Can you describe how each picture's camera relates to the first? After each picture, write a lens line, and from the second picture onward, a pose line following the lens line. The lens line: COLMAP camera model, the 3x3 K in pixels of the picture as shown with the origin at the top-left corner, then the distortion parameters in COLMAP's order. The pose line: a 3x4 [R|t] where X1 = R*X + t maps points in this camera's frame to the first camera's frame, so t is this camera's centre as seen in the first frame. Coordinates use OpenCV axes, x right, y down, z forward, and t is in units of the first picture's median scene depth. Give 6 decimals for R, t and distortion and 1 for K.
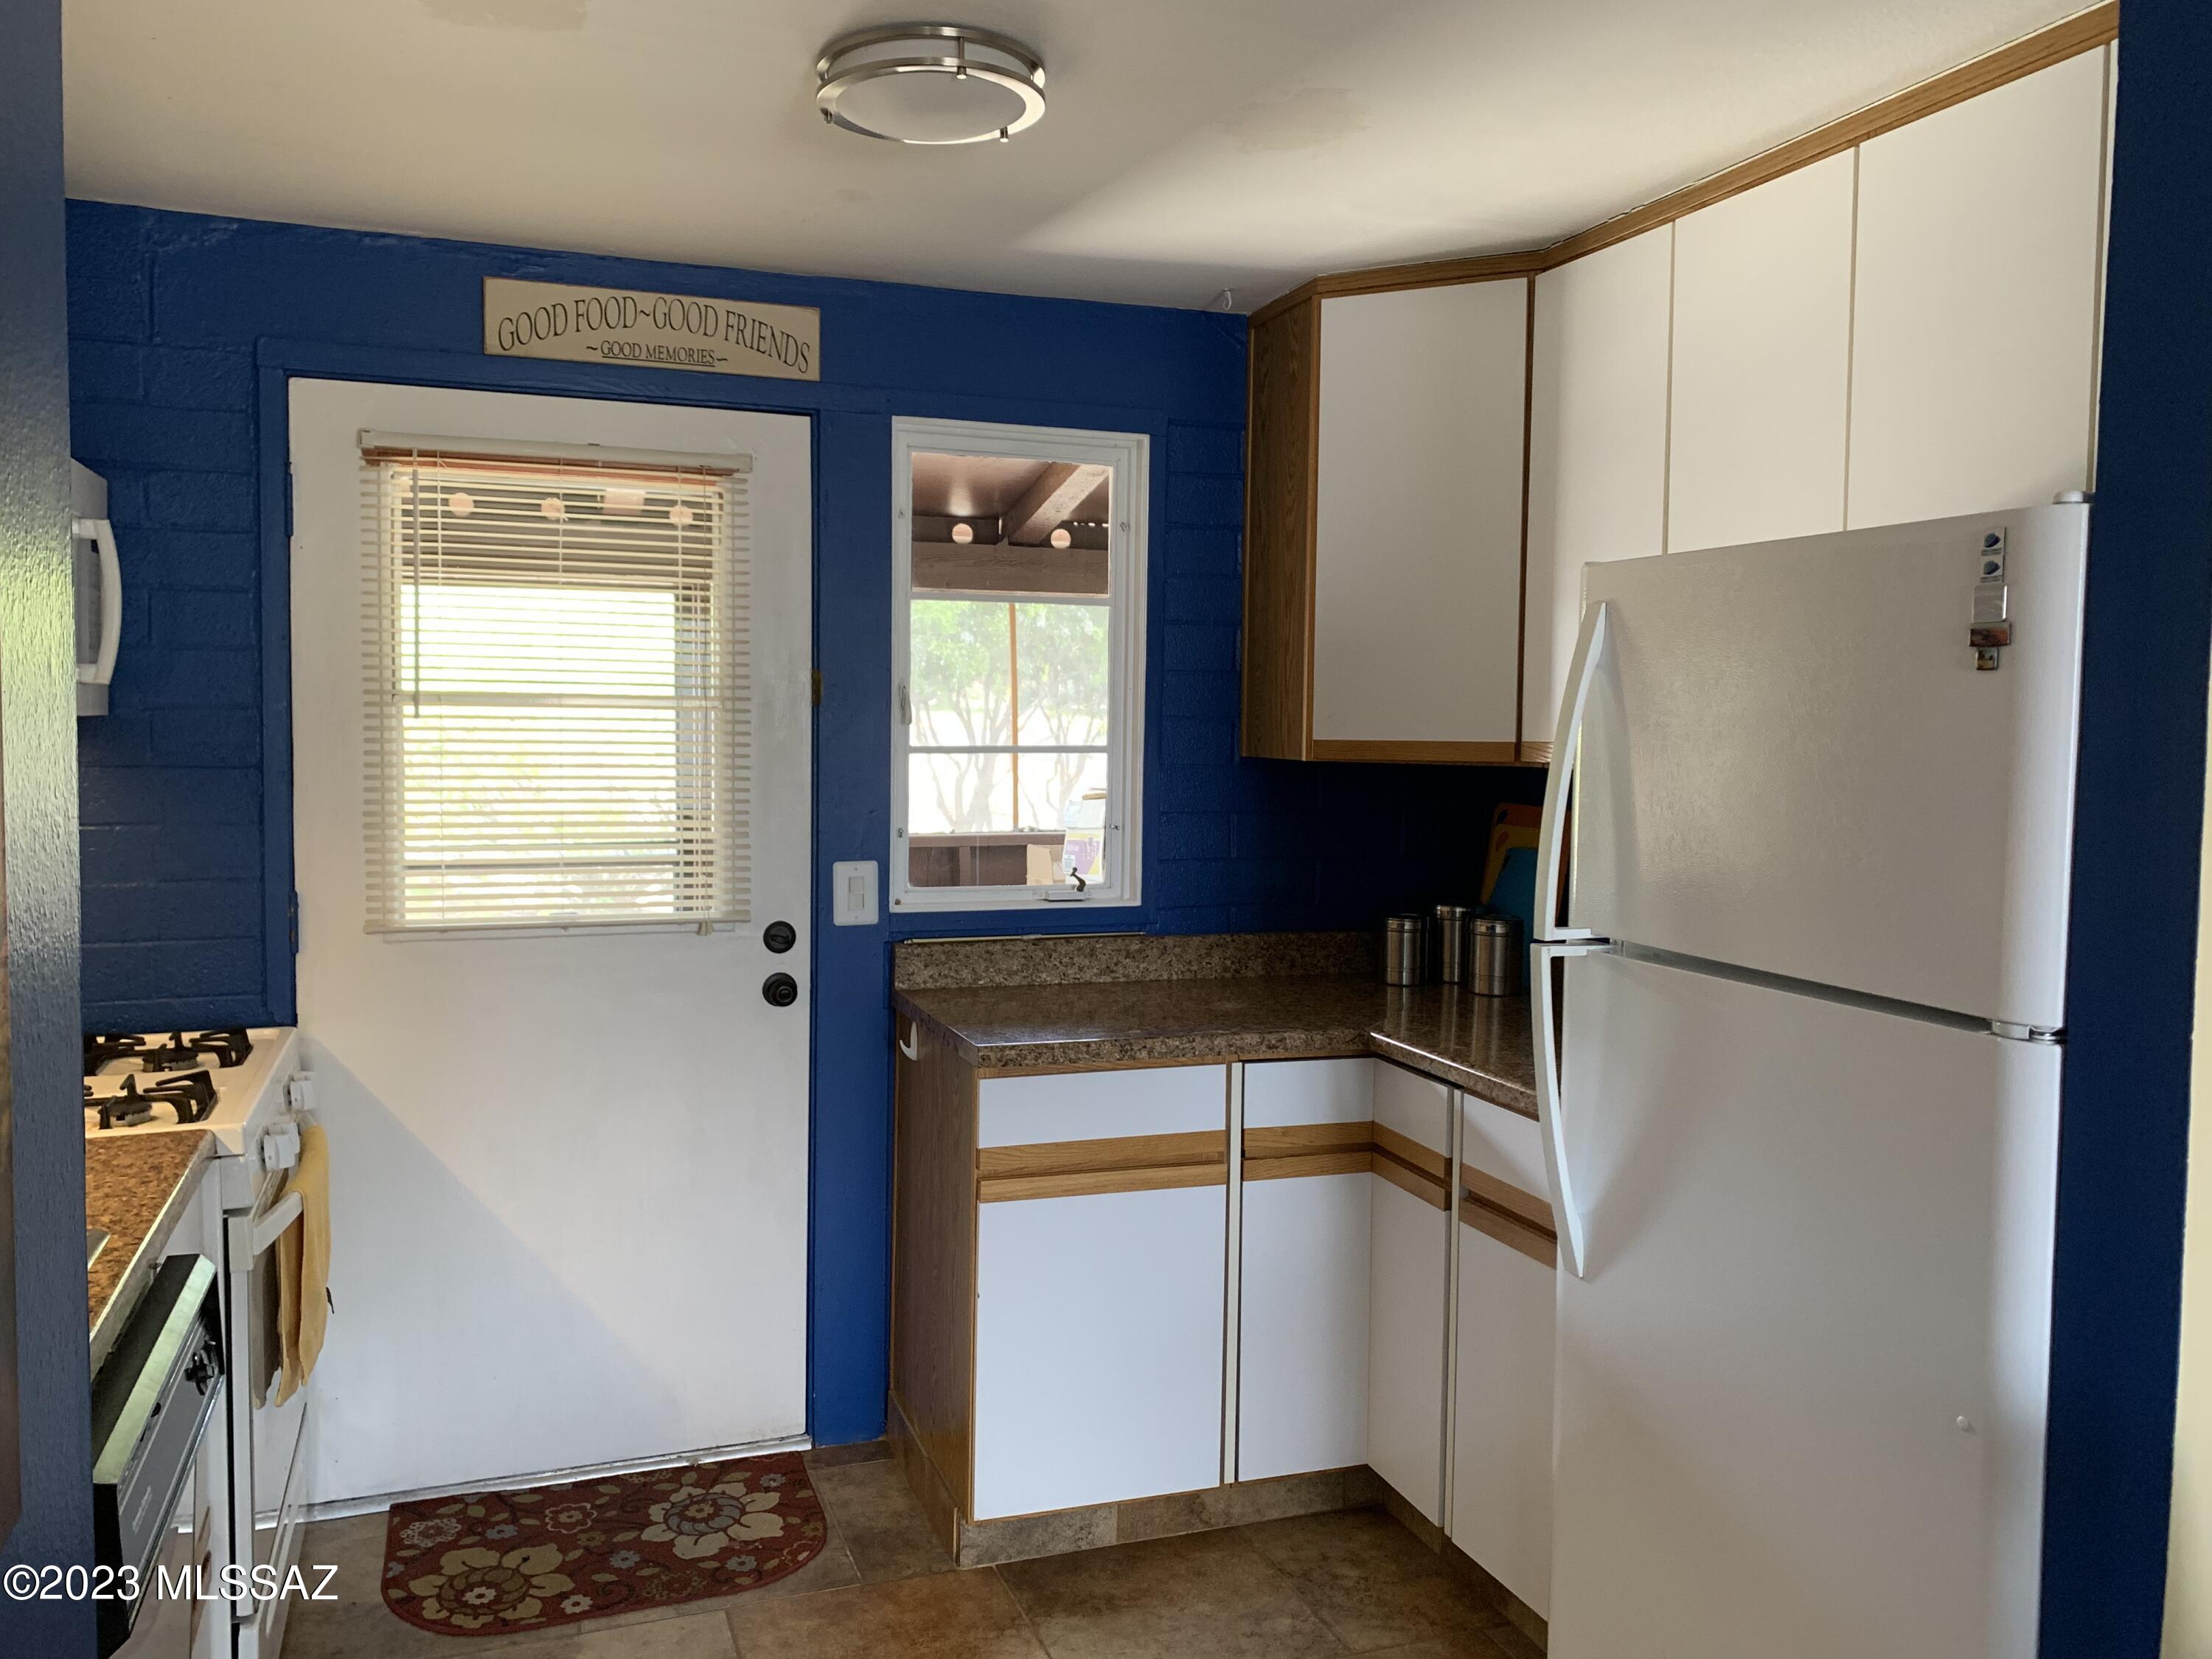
lens RADIAL K [[1681.2, 0, 1079.6], [0, 1681.2, 814.9], [0, 0, 1]] dist [0.050760, -0.058367]
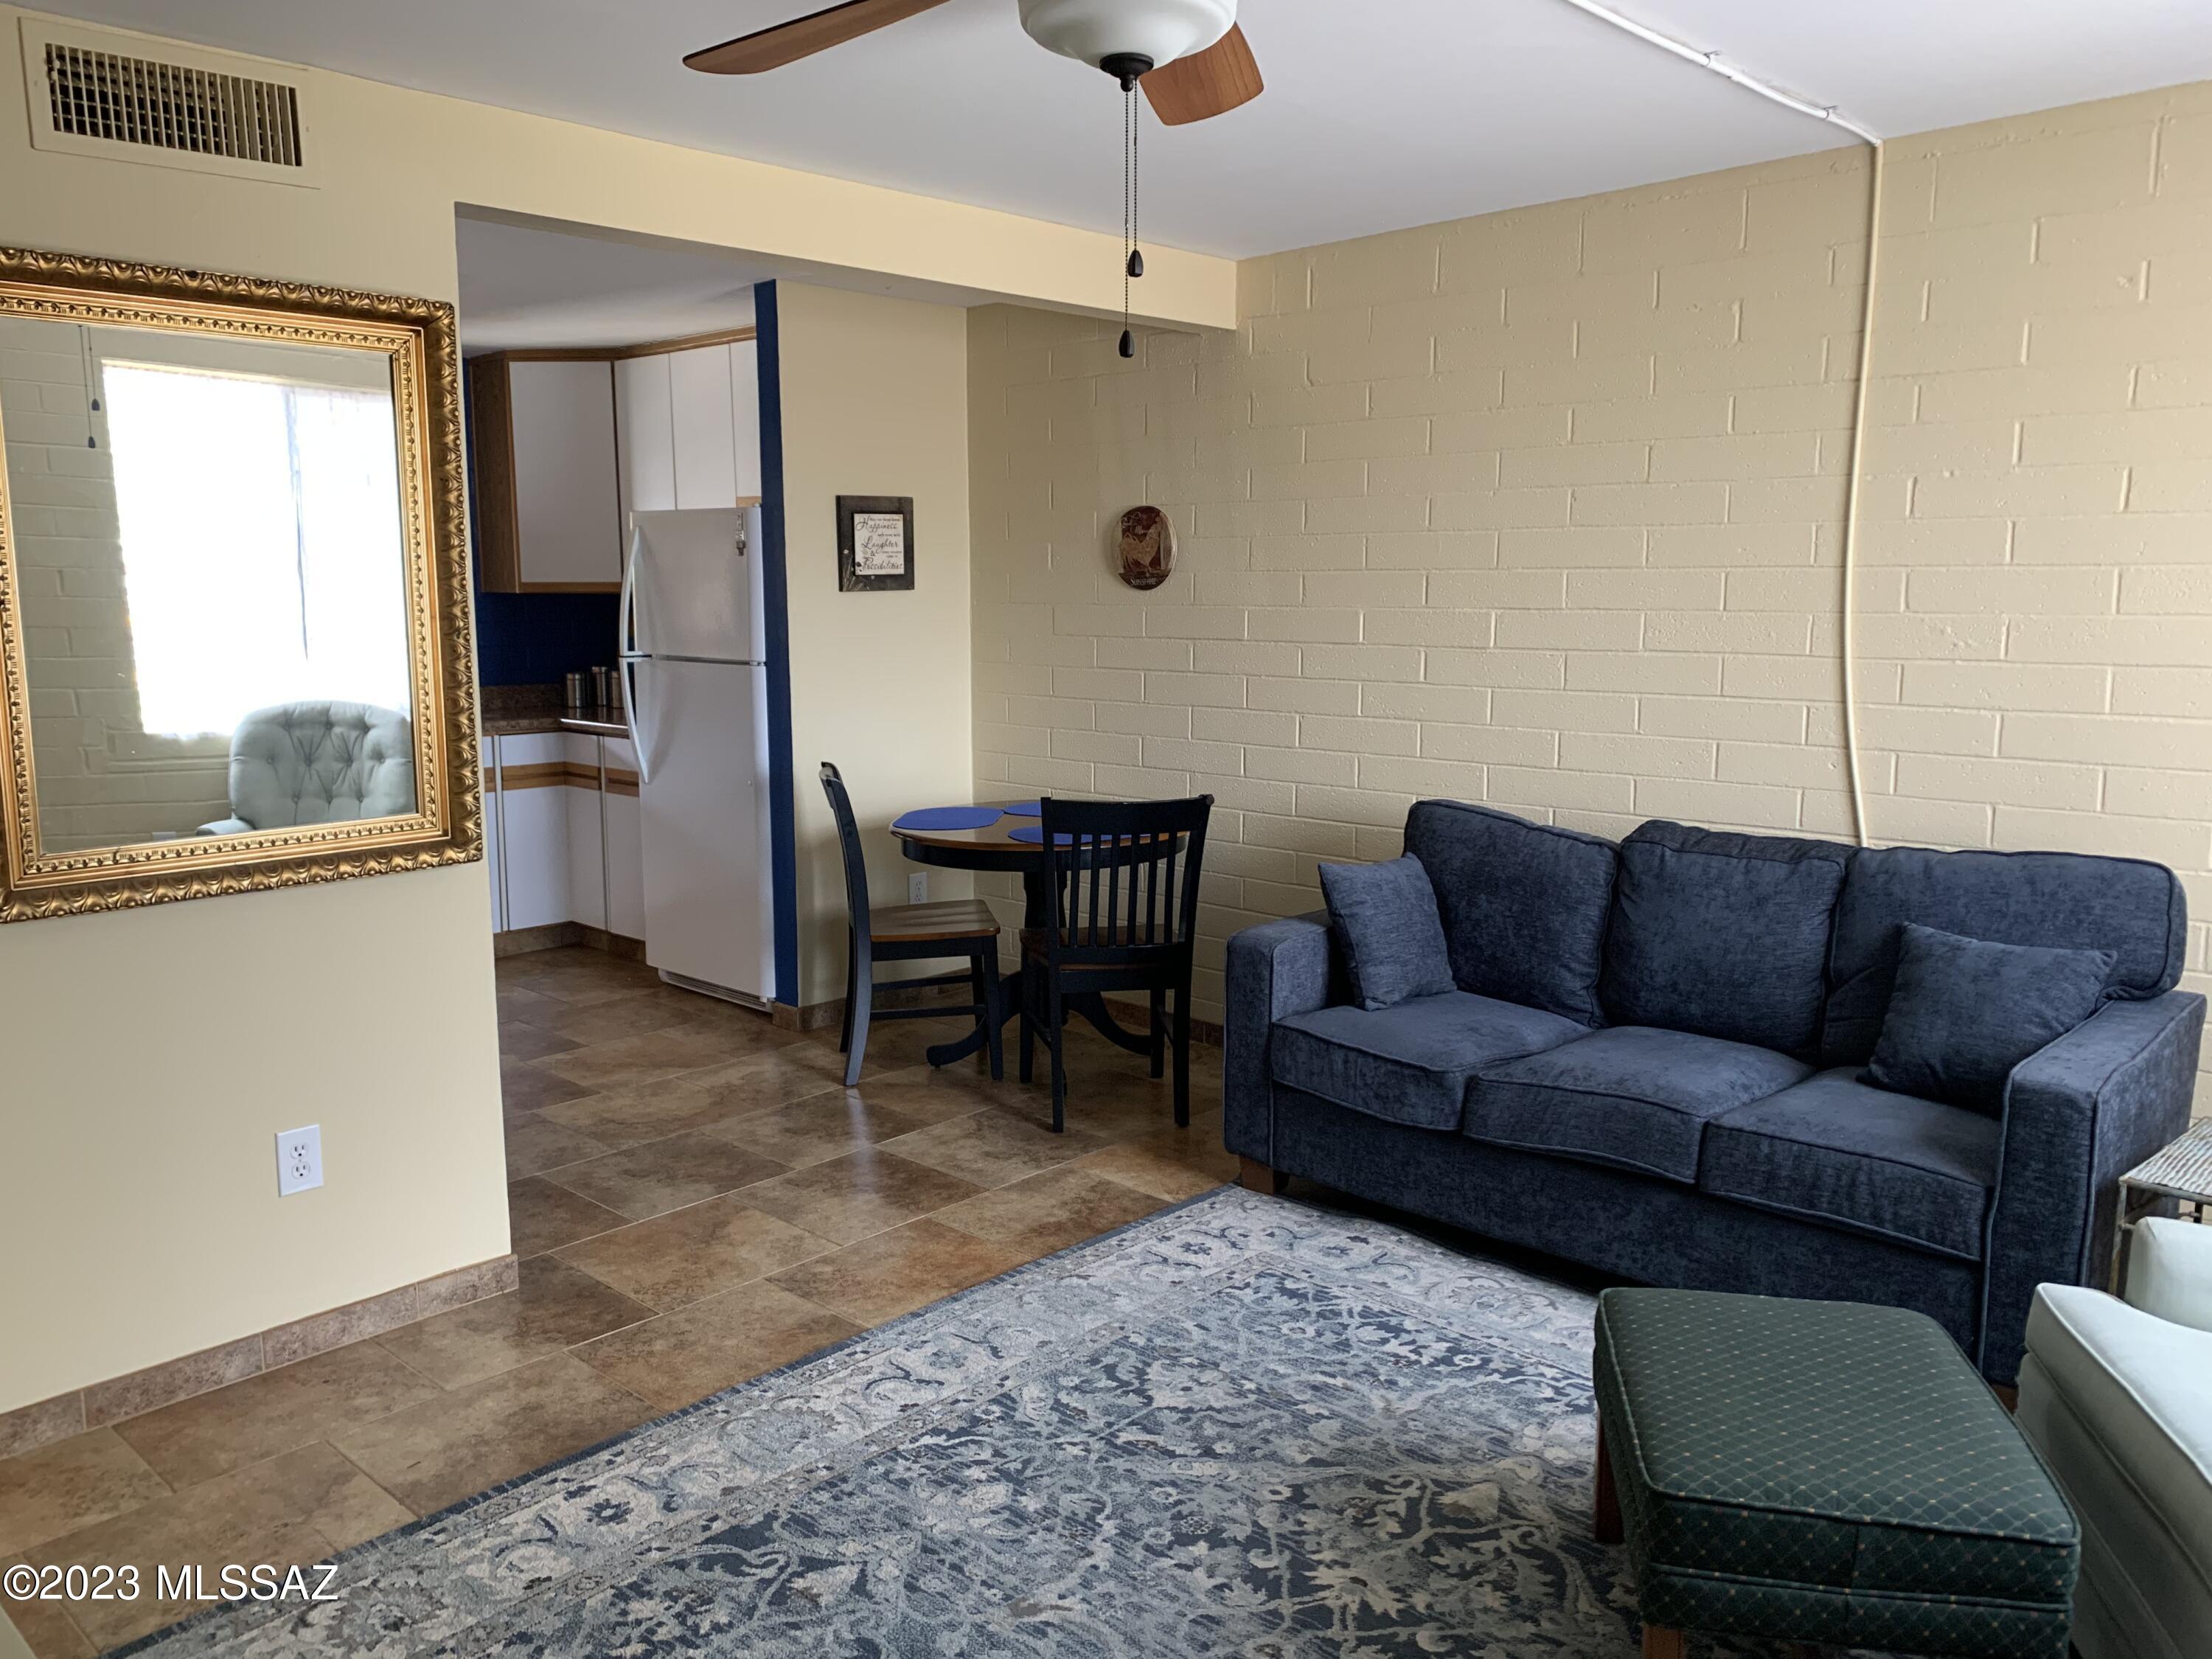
lens RADIAL K [[1681.2, 0, 1079.6], [0, 1681.2, 814.9], [0, 0, 1]] dist [0.050760, -0.058367]
pose [[0.892099, -0.076817, 0.445263, -0.211060], [0.038744, 0.994818, 0.094000, 0.076432], [-0.450177, -0.066606, 0.890452, -1.260341]]
